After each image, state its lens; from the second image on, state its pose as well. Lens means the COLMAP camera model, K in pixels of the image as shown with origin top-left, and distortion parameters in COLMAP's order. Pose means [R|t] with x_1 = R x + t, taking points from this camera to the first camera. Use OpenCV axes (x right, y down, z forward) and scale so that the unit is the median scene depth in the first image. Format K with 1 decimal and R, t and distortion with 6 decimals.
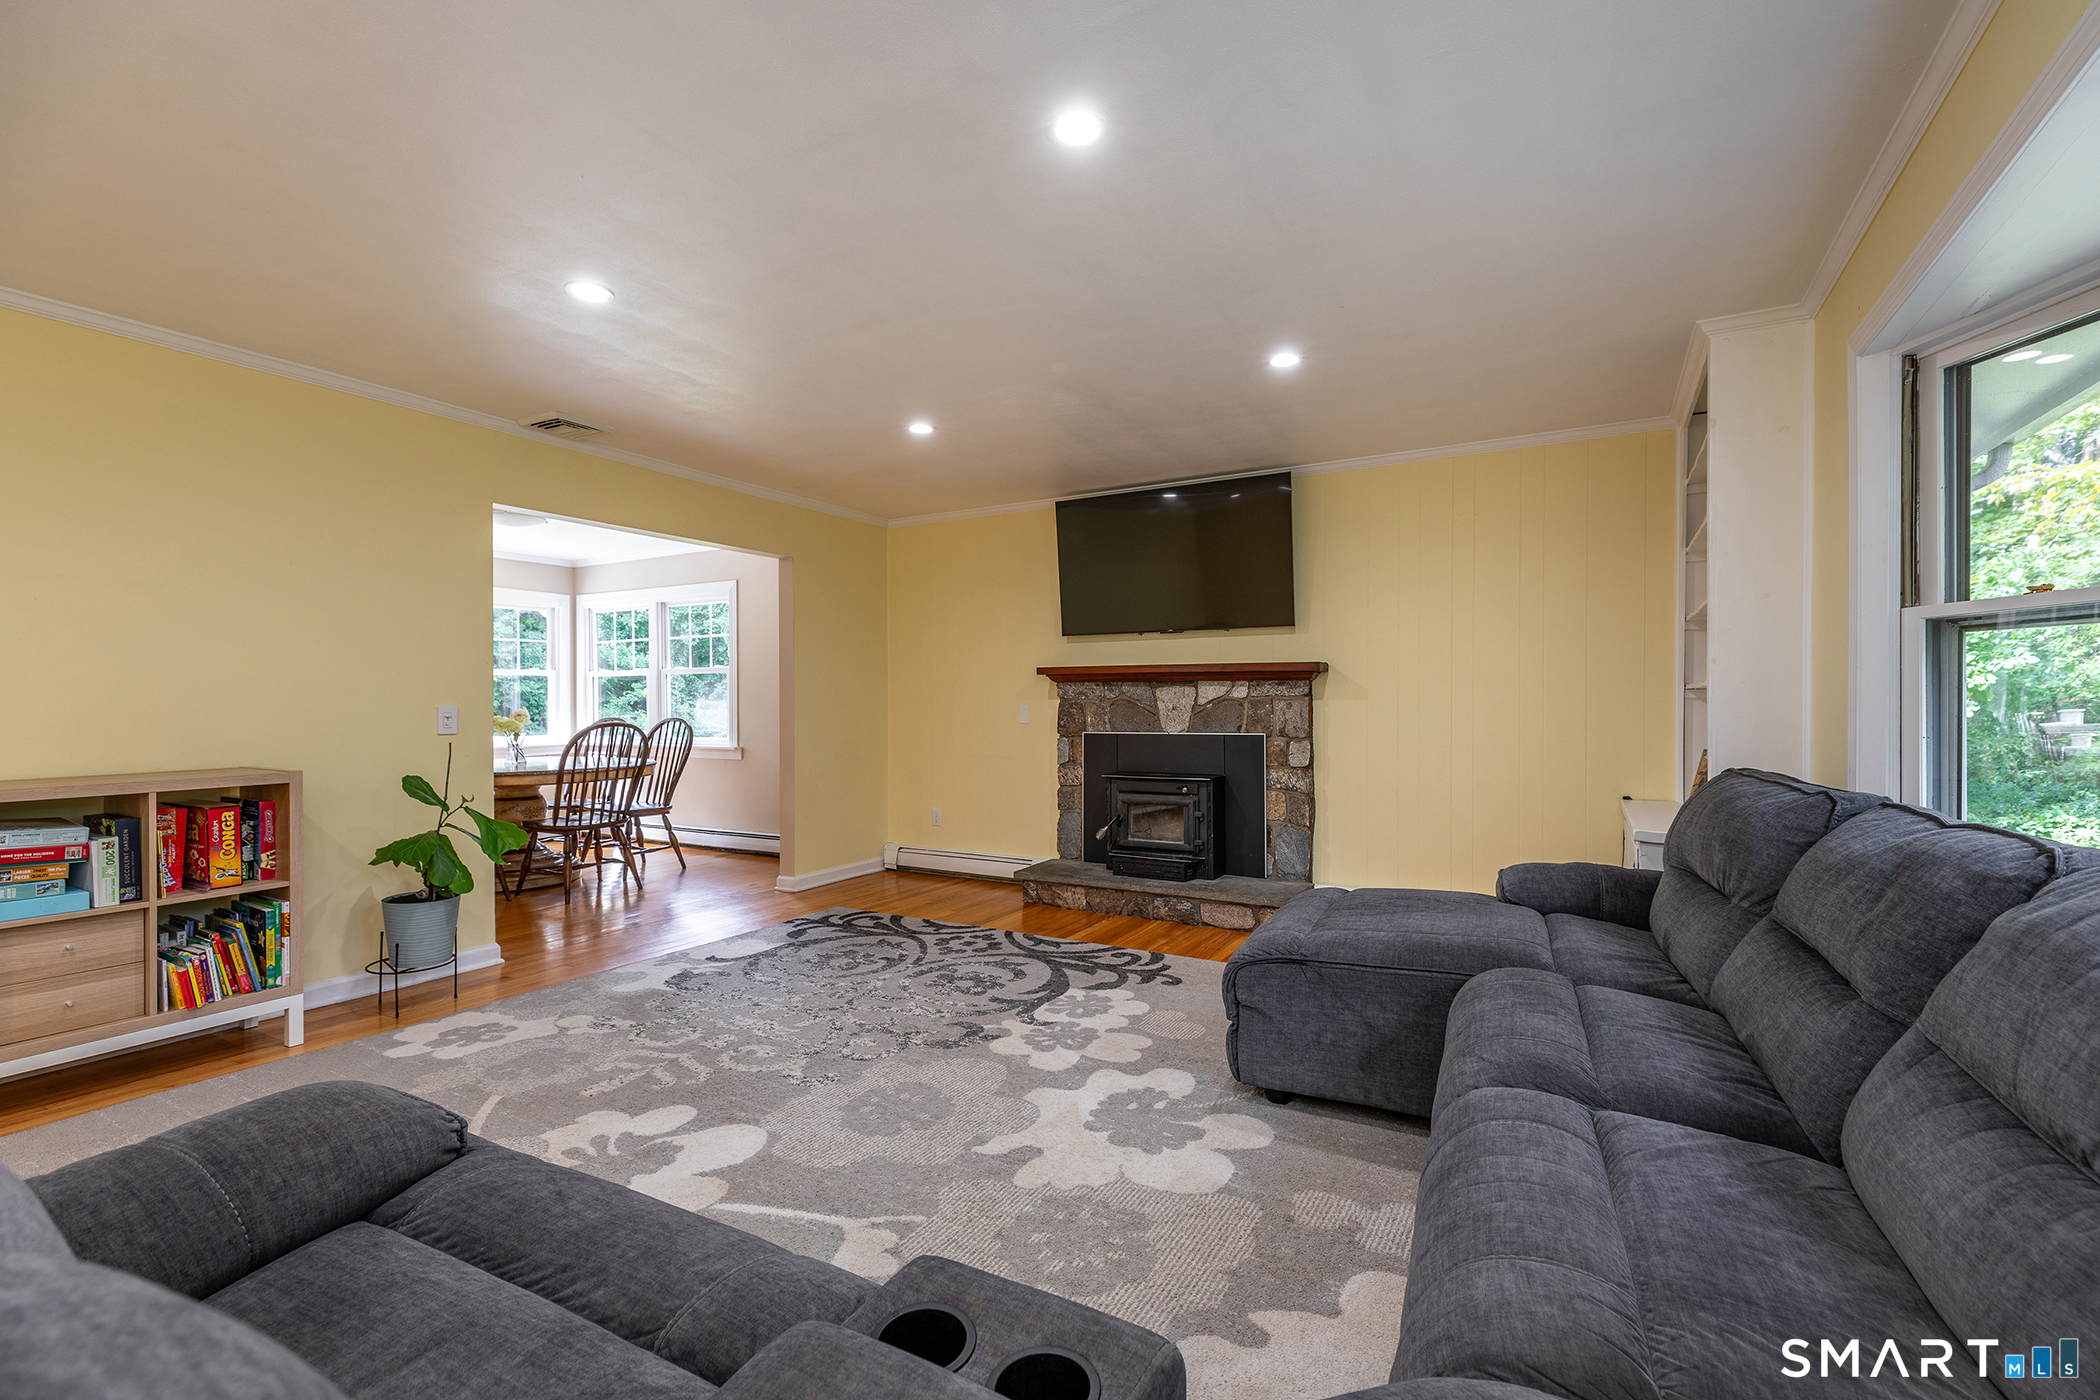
lens RADIAL K [[931.9, 0, 1050.0], [0, 931.9, 700.0], [0, 0, 1]] dist [0.034776, -0.000061]
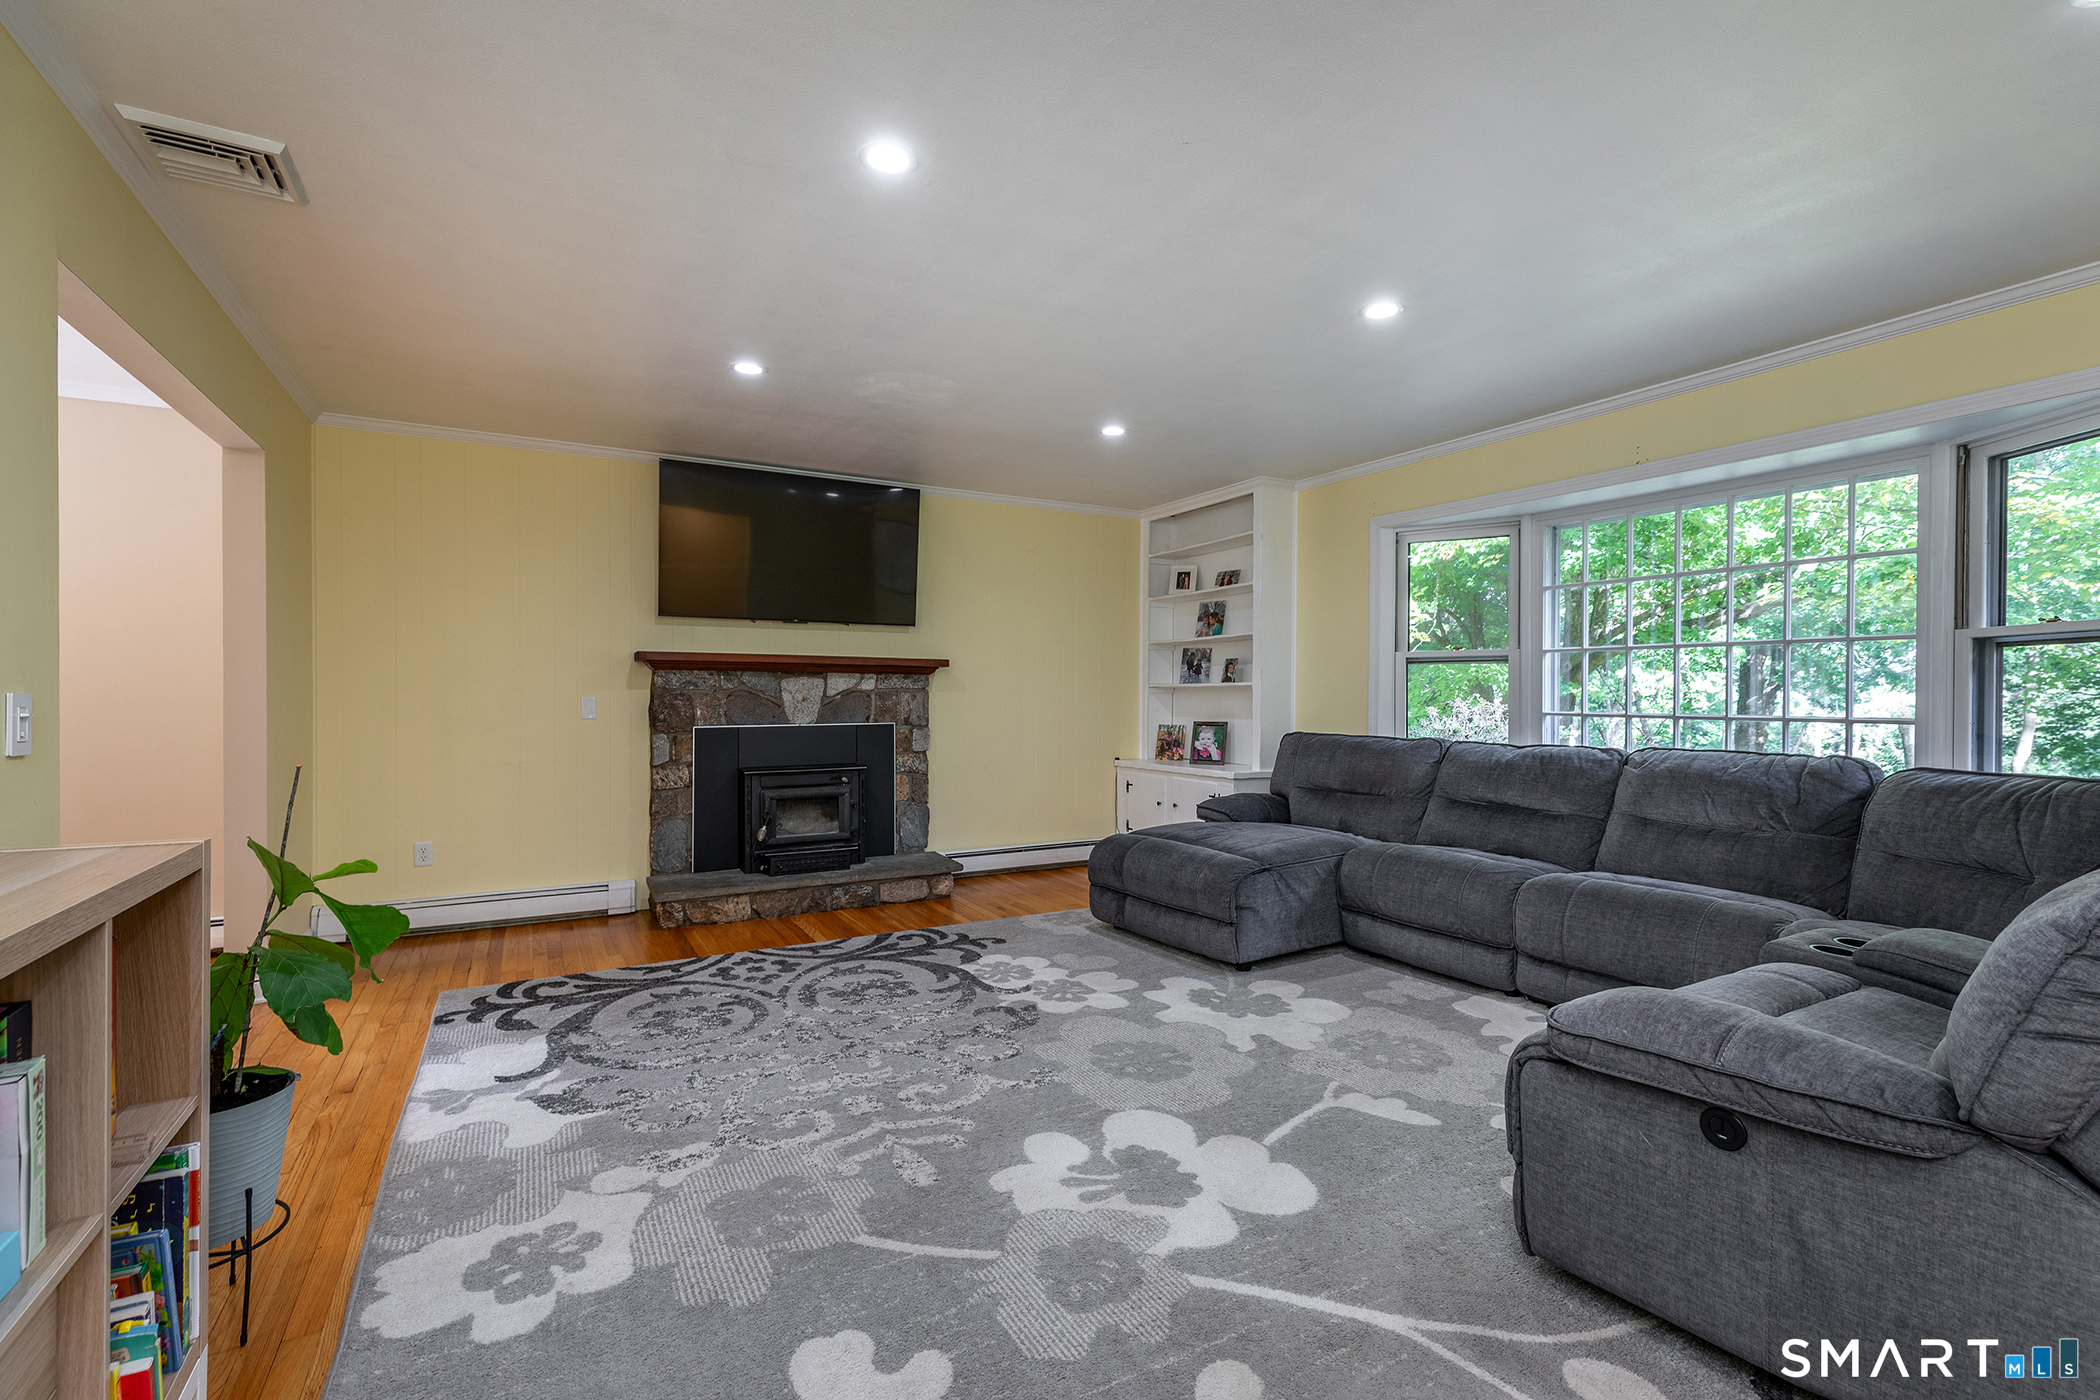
lens RADIAL K [[931.9, 0, 1050.0], [0, 931.9, 700.0], [0, 0, 1]] dist [0.034776, -0.000061]
pose [[0.514407, -0.000009, 0.857546, -0.770228], [-0.004650, 0.999985, 0.002799, 0.006916], [-0.857534, -0.005428, 0.514399, 0.351966]]
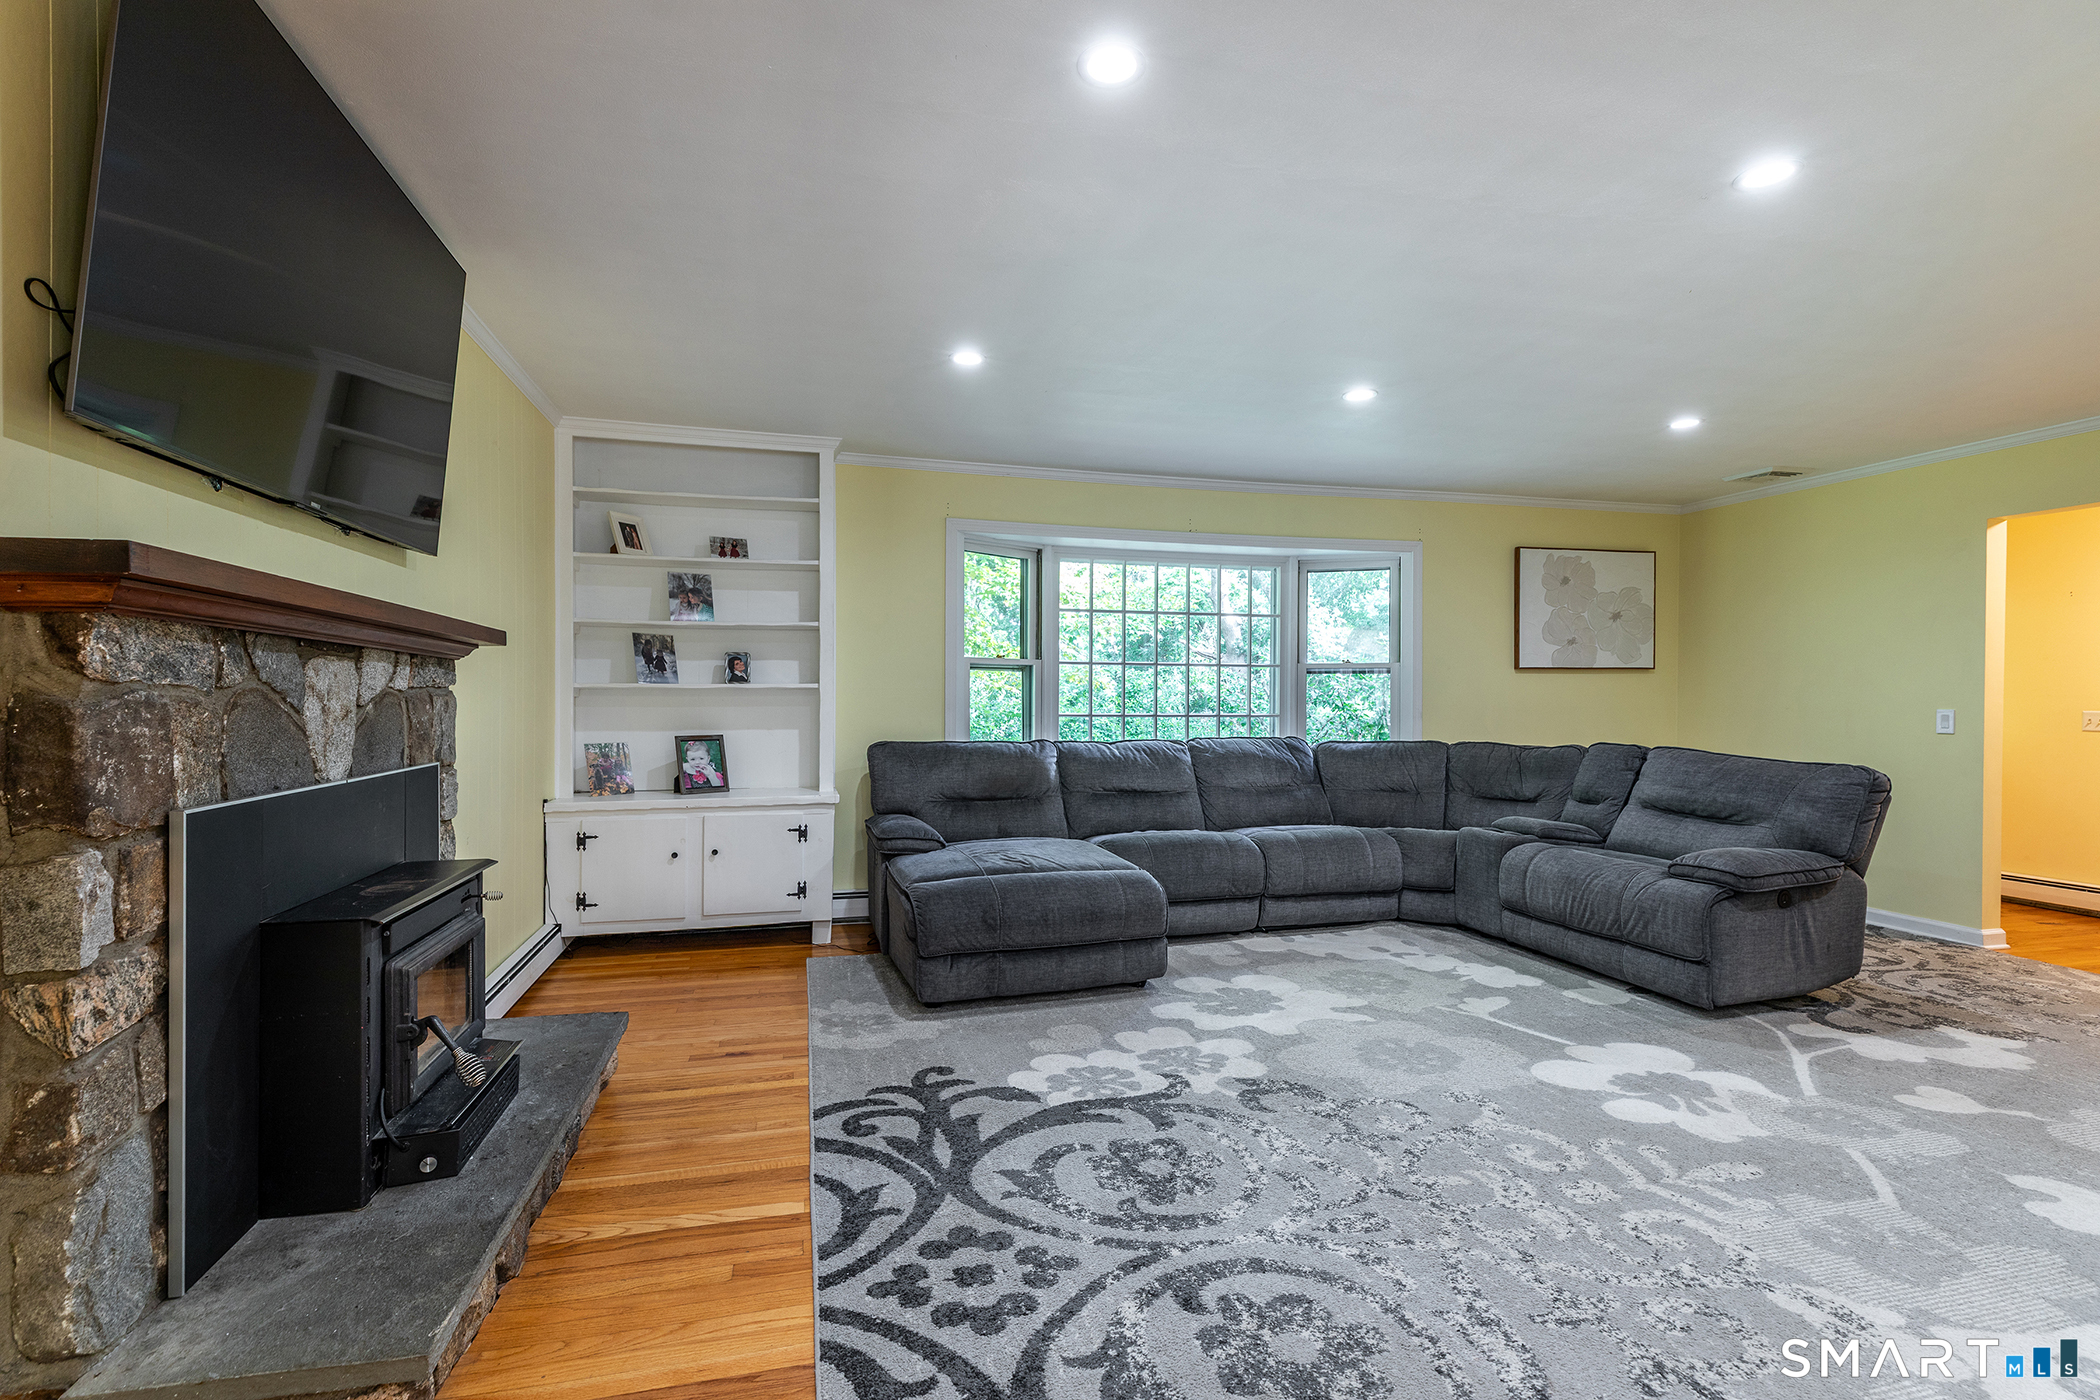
lens RADIAL K [[961.7, 0, 1050.0], [0, 961.7, 700.0], [0, 0, 1]] dist [0.035495, -0.016160]
pose [[-0.697832, 0.001381, 0.716260, -0.467671], [-0.002537, 0.999987, -0.004400, 0.006439], [-0.716257, -0.004888, -0.697819, 1.417550]]
